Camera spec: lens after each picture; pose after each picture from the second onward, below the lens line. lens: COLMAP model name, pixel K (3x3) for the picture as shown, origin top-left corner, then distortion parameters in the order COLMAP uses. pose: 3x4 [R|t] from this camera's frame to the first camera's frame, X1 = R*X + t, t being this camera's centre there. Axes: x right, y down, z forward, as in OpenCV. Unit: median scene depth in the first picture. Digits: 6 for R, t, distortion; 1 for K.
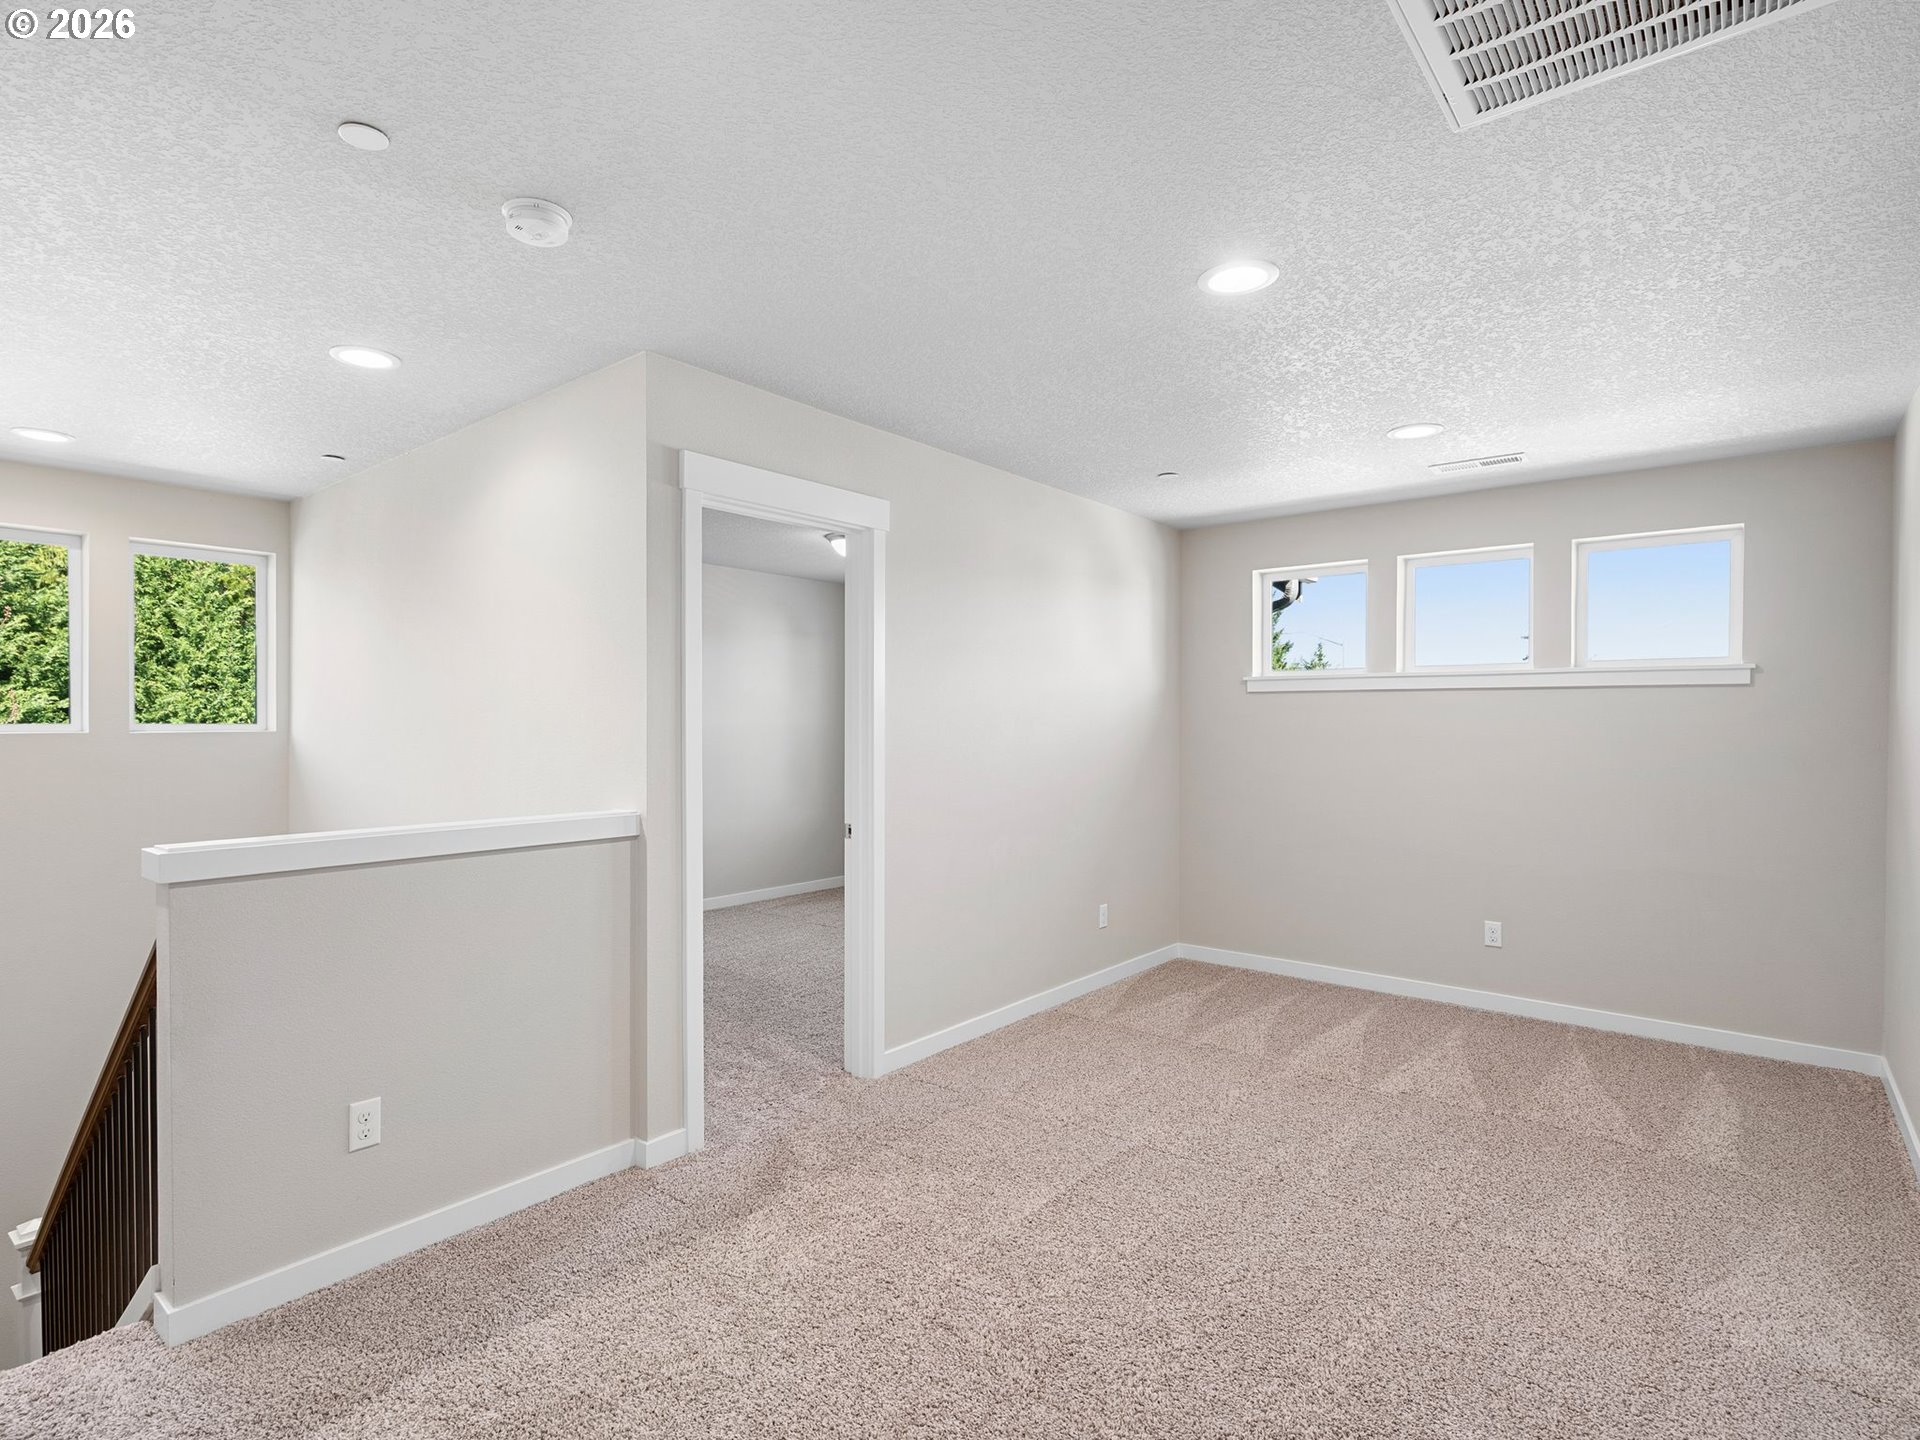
lens RADIAL K [[1000.0, 0, 960.6], [0, 1000.0, 724.4], [0, 0, 1]] dist [-0.003176, -0.000038]
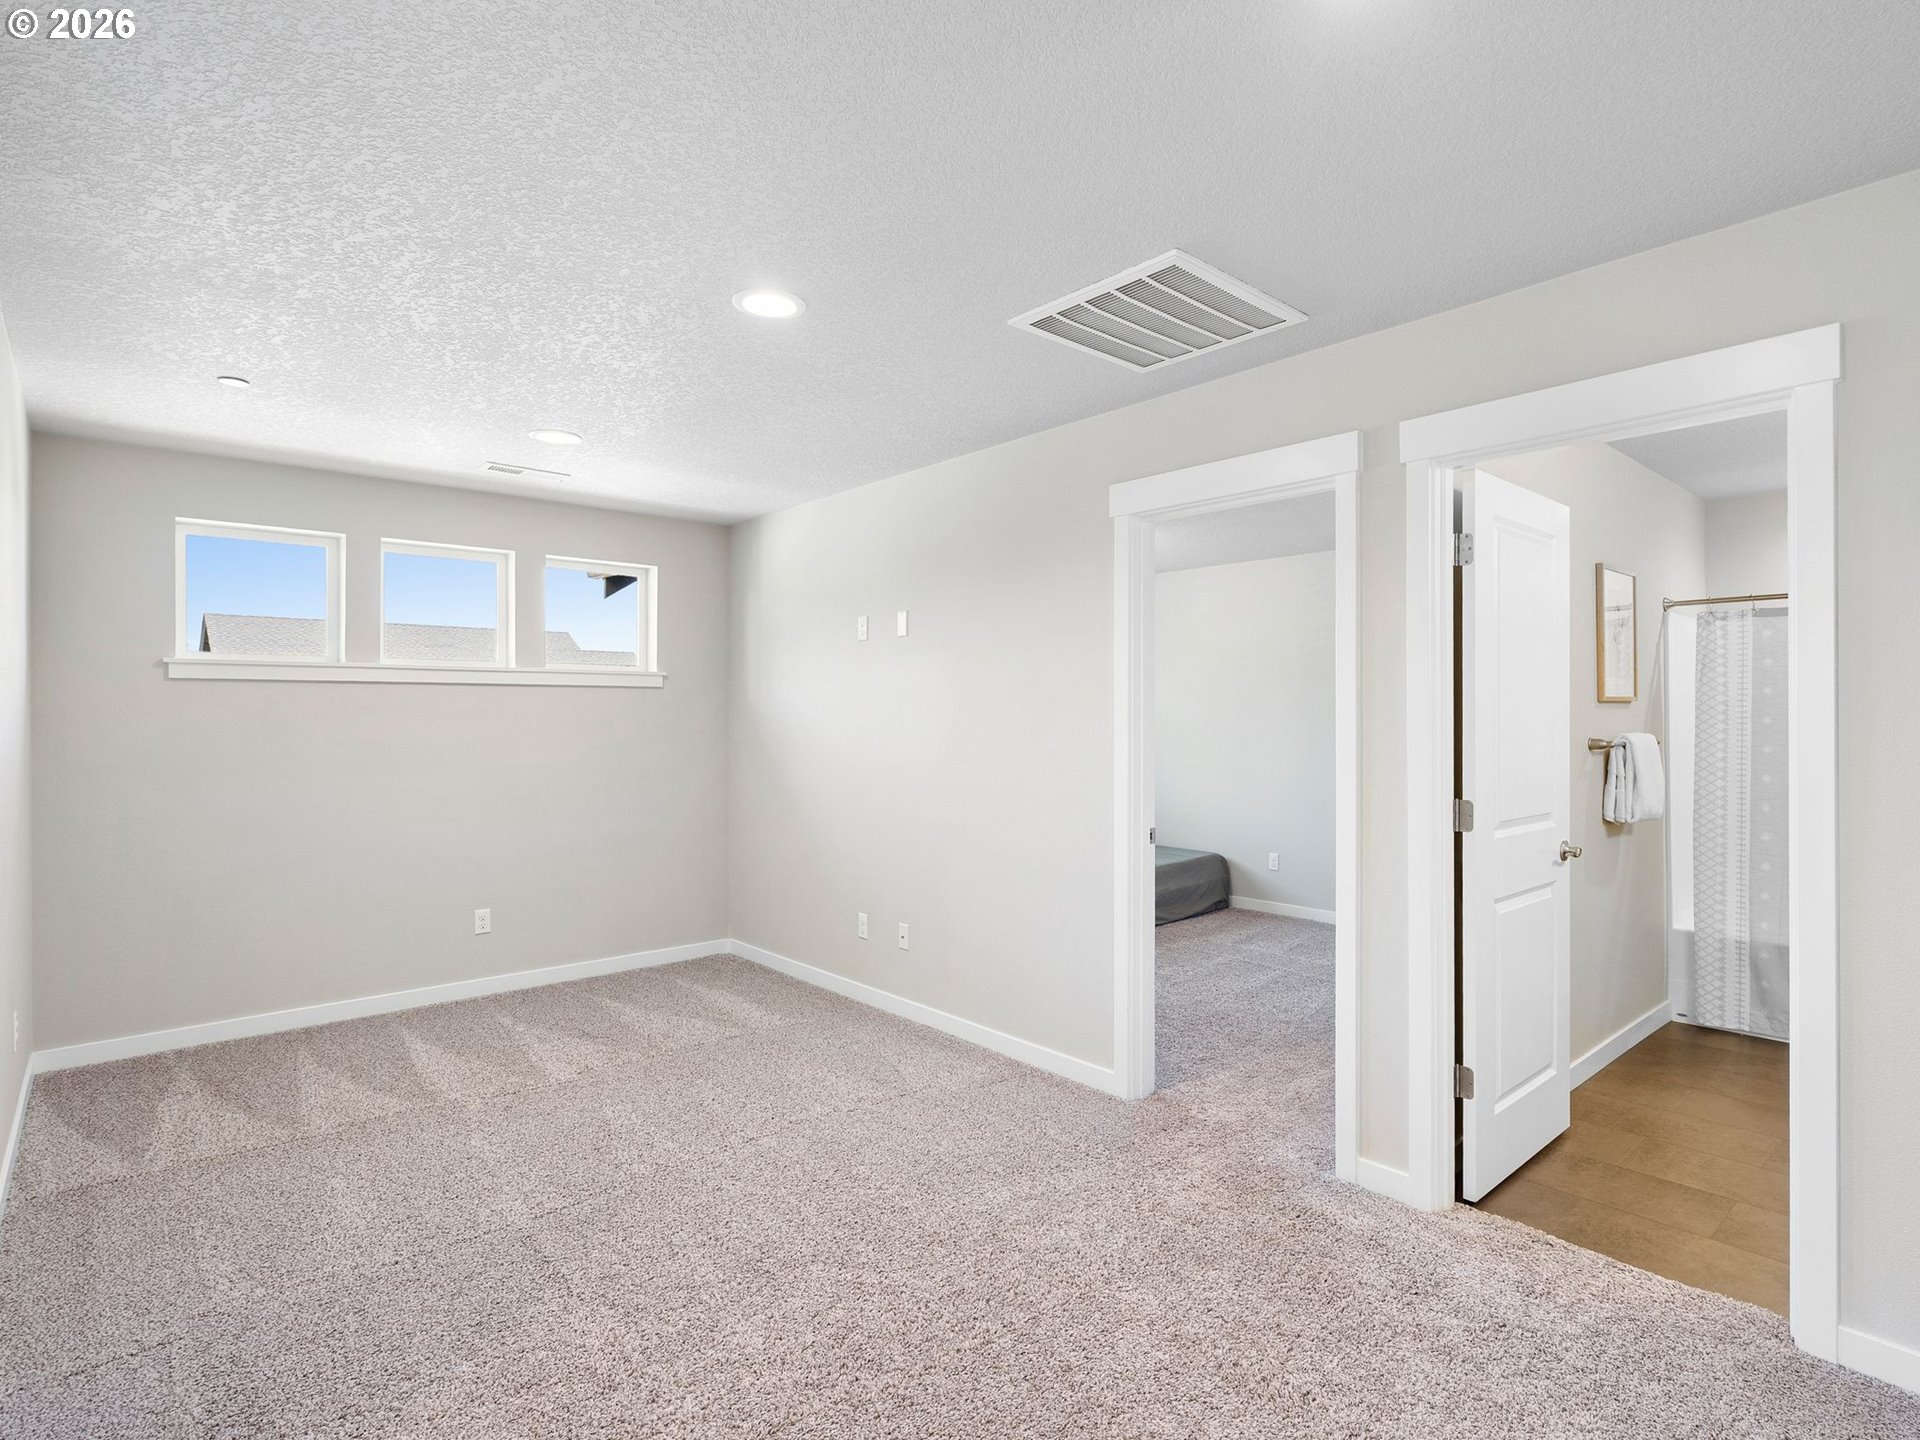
lens RADIAL K [[1000.0, 0, 957.3], [0, 1000.0, 708.7], [0, 0, 1]] dist [-0.003176, -0.000038]
pose [[0.152228, 0.002040, 0.988343, -0.435581], [0.005301, 0.999982, -0.002881, -0.005399], [-0.988331, 0.005678, 0.152215, 0.370626]]
